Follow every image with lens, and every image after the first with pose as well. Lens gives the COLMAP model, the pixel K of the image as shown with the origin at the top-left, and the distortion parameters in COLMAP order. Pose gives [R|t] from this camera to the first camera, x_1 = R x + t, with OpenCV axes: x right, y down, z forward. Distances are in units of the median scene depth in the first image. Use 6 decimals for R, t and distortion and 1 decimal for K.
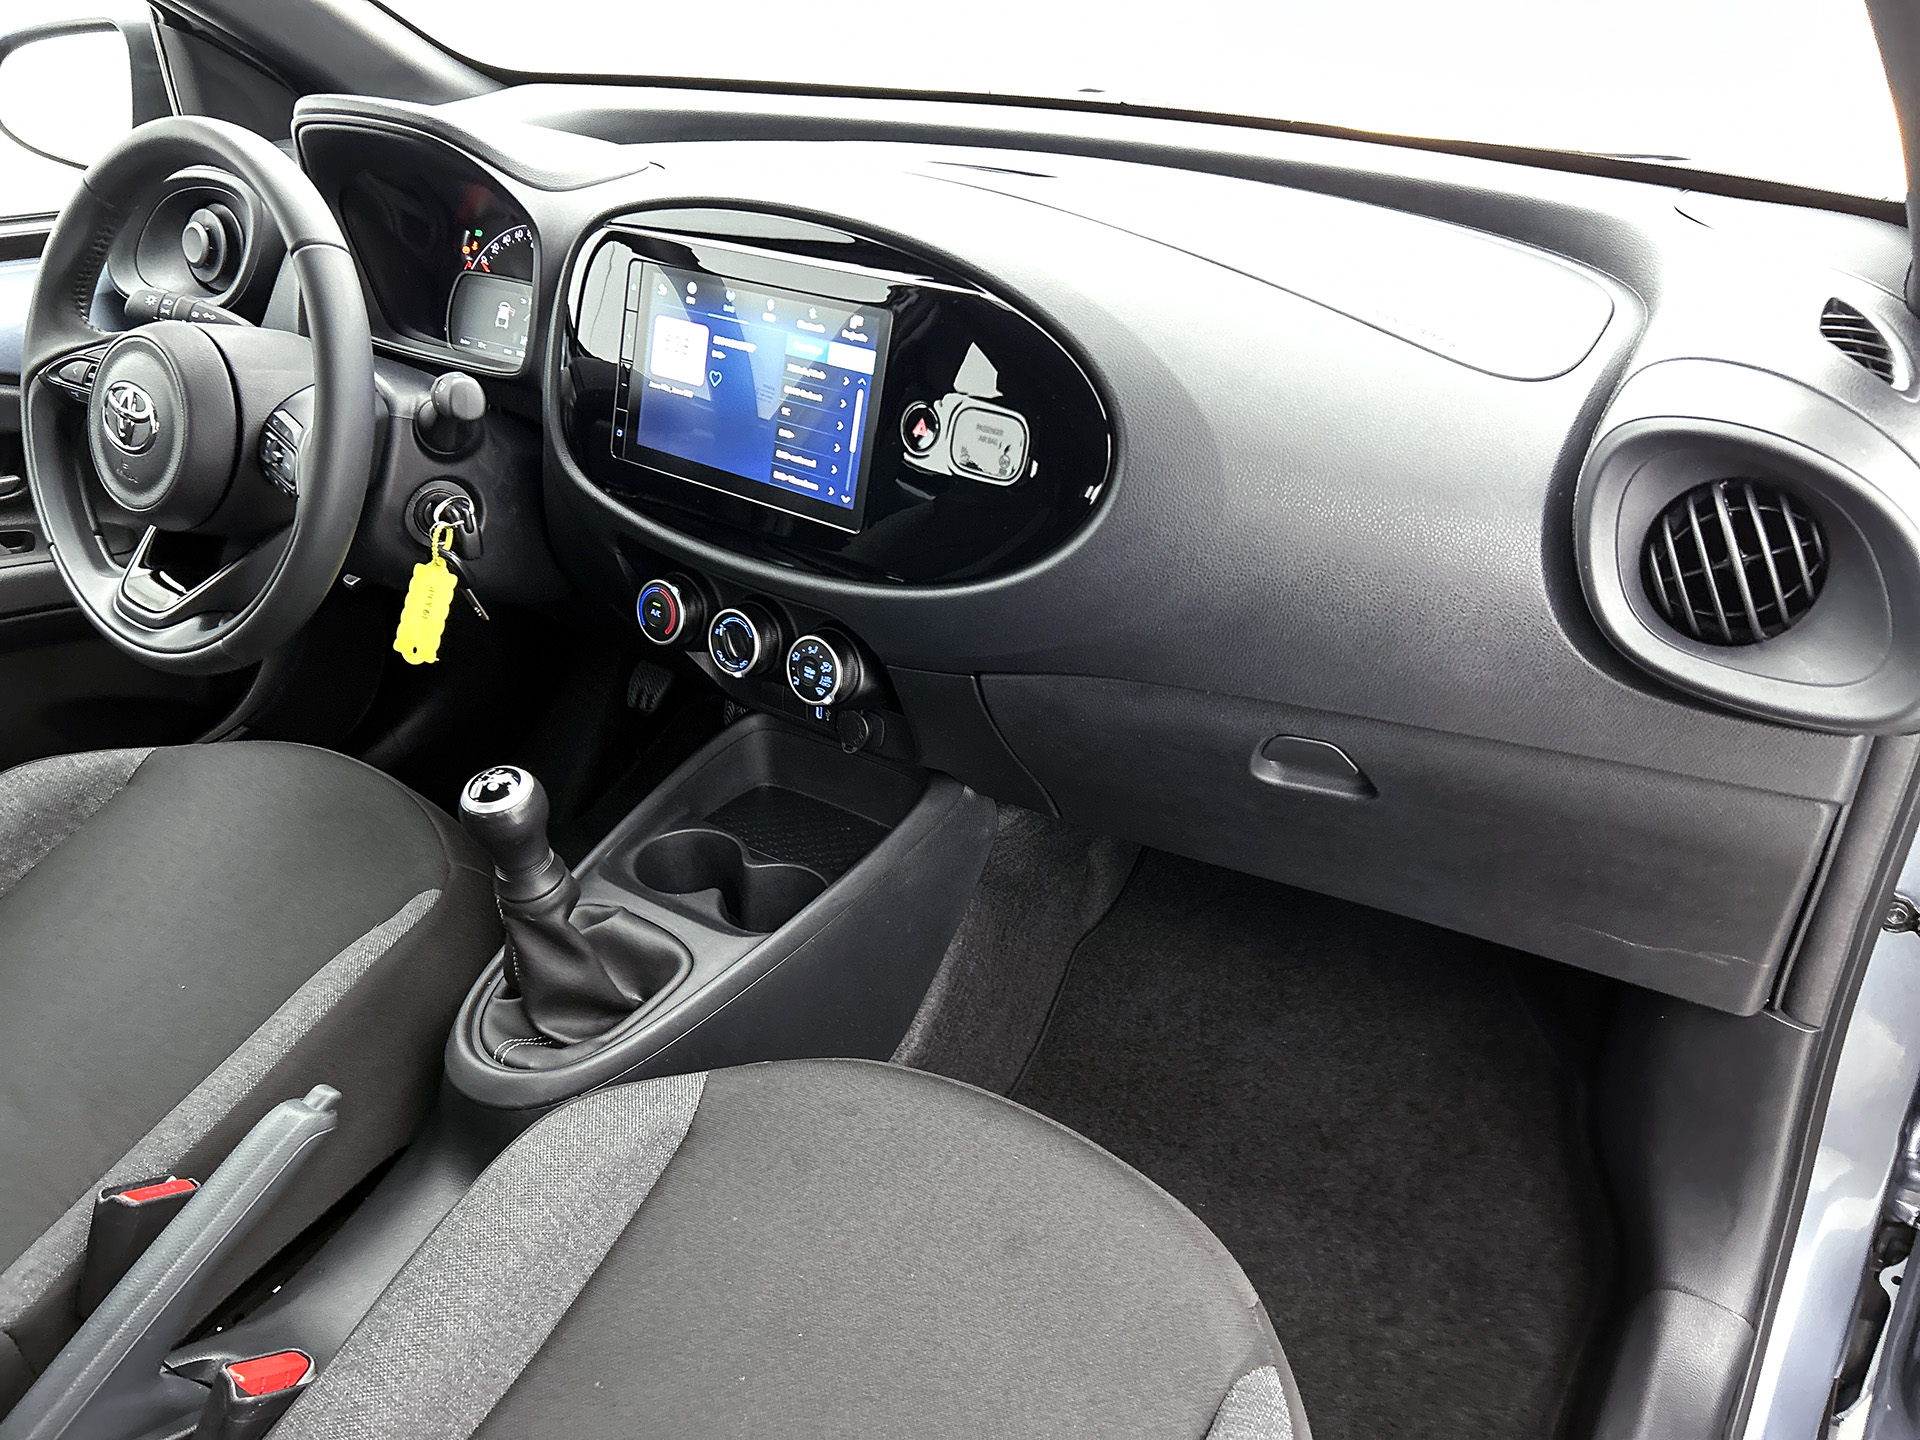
lens RADIAL K [[1452.3, 0, 915.8], [0, 1452.3, 713.8], [0, 0, 1]] dist [-0.003795, 0.005180]
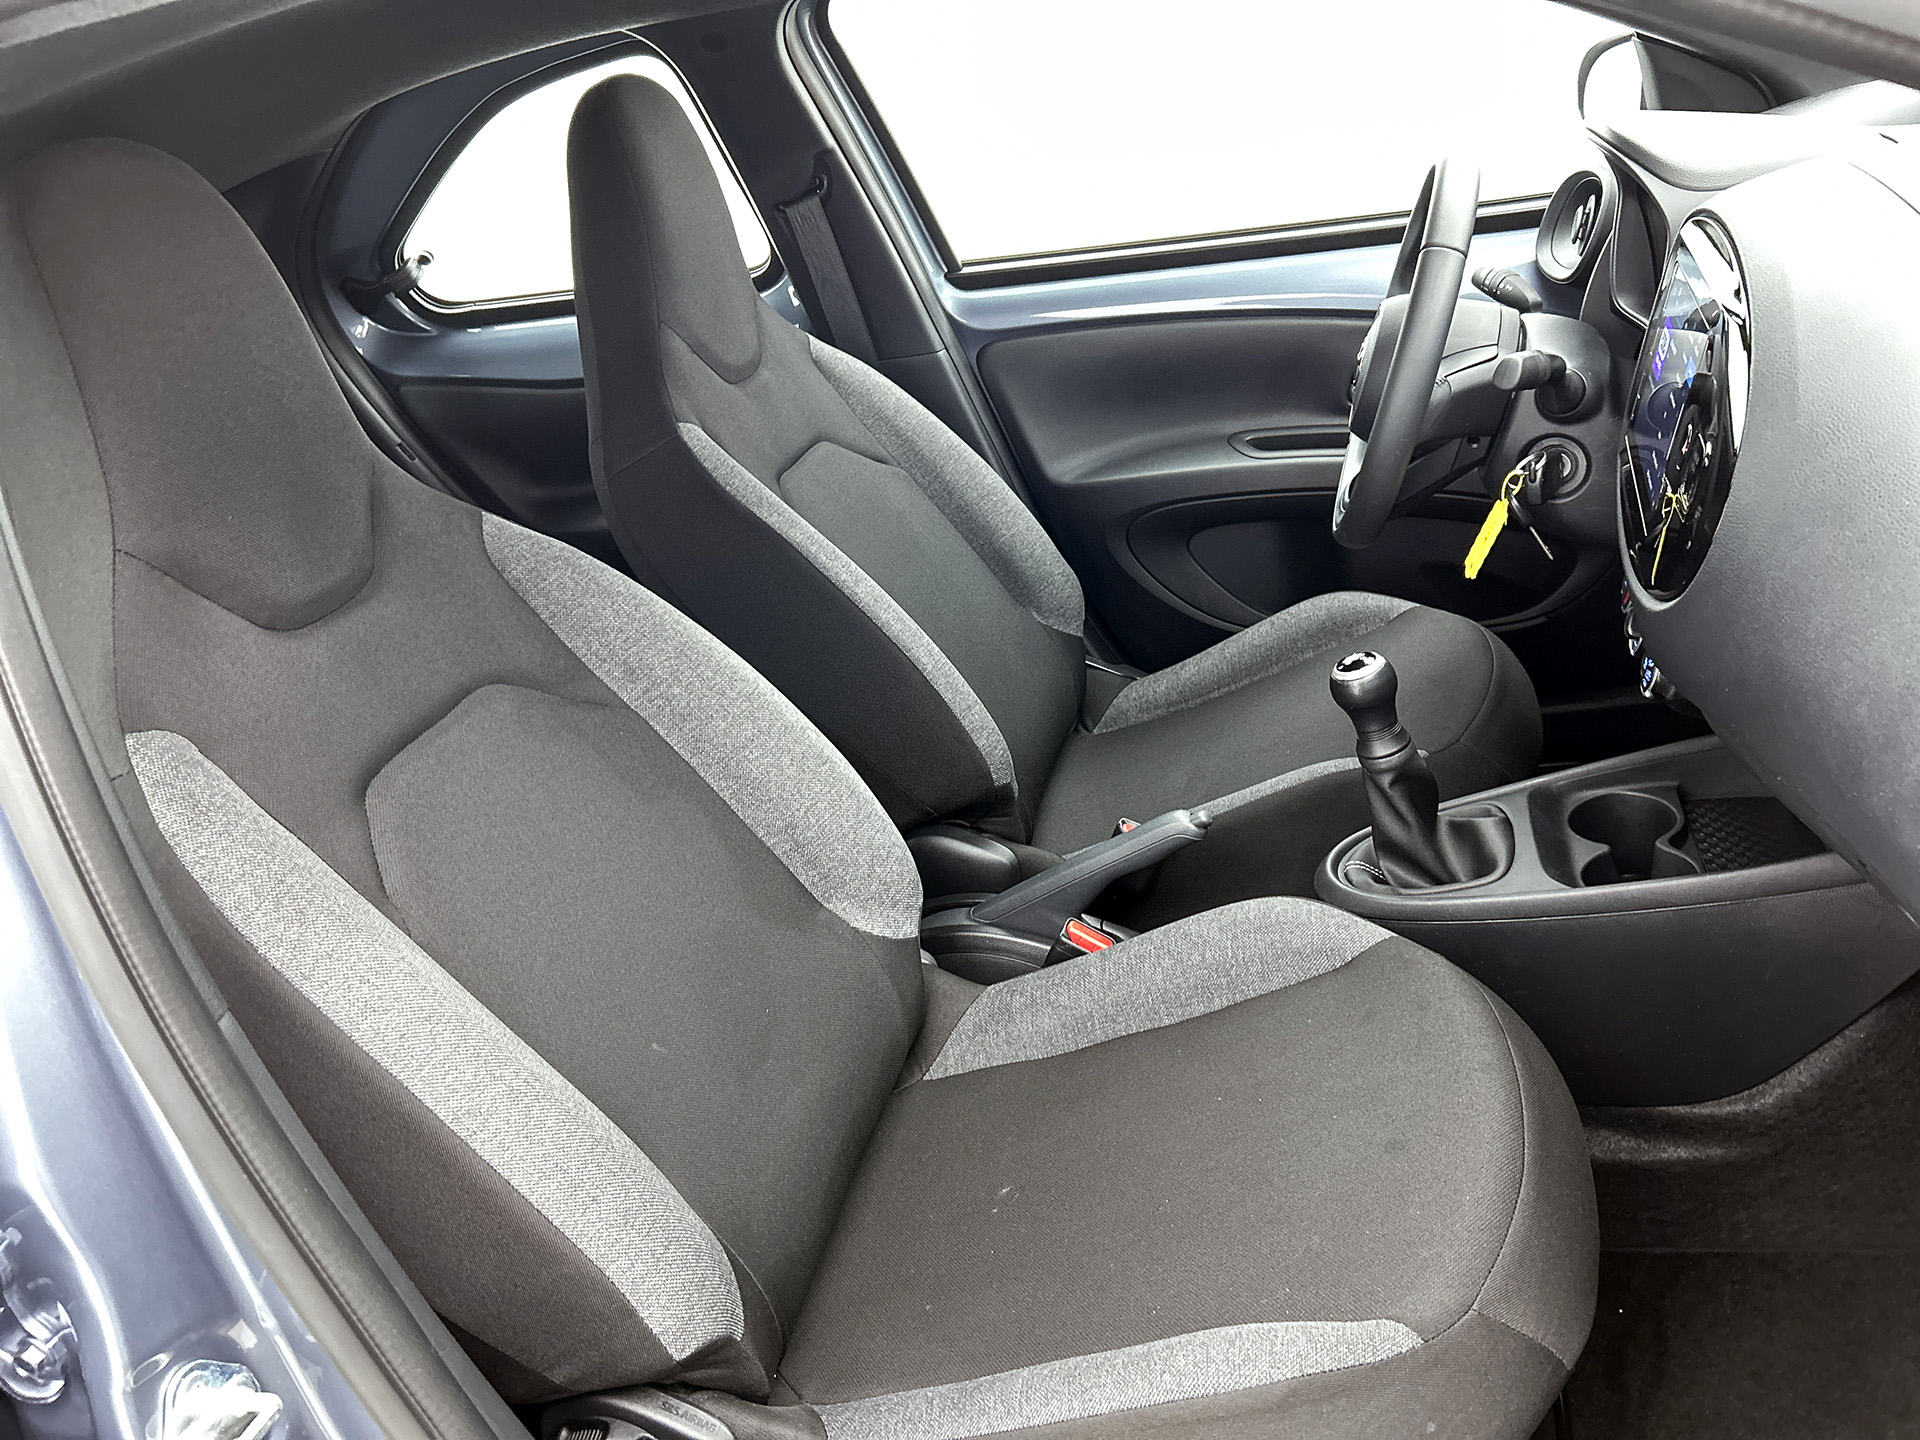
lens RADIAL K [[1496.3, 0, 960.0], [0, 1496.3, 720.0], [0, 0, 1]] dist [0.001248, -0.012155]
pose [[0.289233, 0.313025, -0.904632, 0.837207], [-0.249545, 0.937004, 0.244441, -0.142515], [0.924160, 0.155046, 0.349127, 0.181824]]
